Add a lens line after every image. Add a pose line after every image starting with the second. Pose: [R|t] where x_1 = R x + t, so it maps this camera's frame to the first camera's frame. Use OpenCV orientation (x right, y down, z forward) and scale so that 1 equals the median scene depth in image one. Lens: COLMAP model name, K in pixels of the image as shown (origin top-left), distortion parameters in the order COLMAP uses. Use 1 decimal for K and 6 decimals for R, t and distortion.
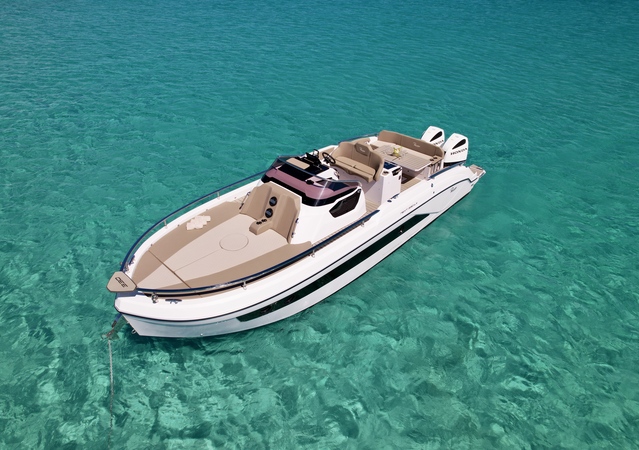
lens RADIAL K [[434.5, 0, 319.5], [0, 434.5, 225.0], [0, 0, 1]] dist [-0.000976, 0.000154]
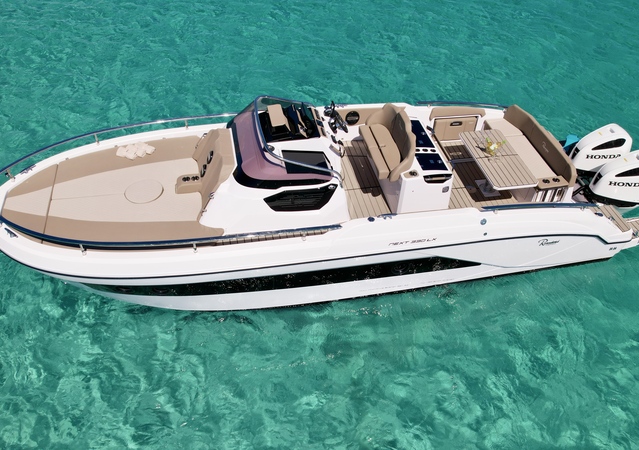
lens RADIAL K [[553.3, 0, 318.5], [0, 553.3, 299.2], [0, 0, 1]] dist [-0.028026, -0.001681]
pose [[0.819433, 0.433978, -0.374424, 0.455090], [-0.328718, 0.890959, 0.313267, -0.179562], [0.469547, -0.133621, 0.872737, 0.258459]]
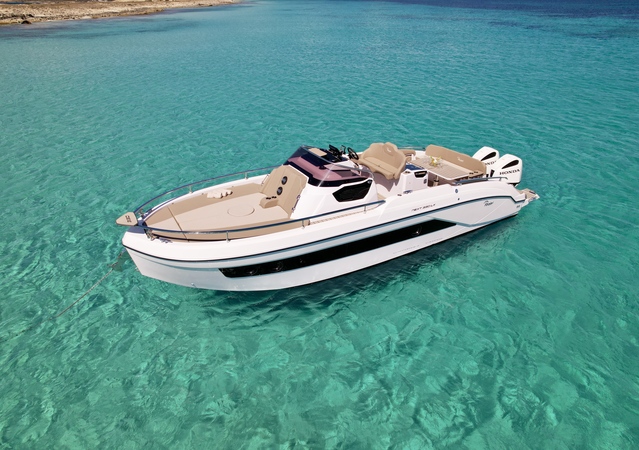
lens RADIAL K [[434.5, 0, 319.5], [0, 434.5, 225.0], [0, 0, 1]] dist [-0.000976, 0.000154]
pose [[0.958951, 0.118823, -0.257478, 0.254581], [-0.148844, 0.983755, -0.100361, 0.142771], [0.241370, 0.134566, 0.961058, 0.006254]]
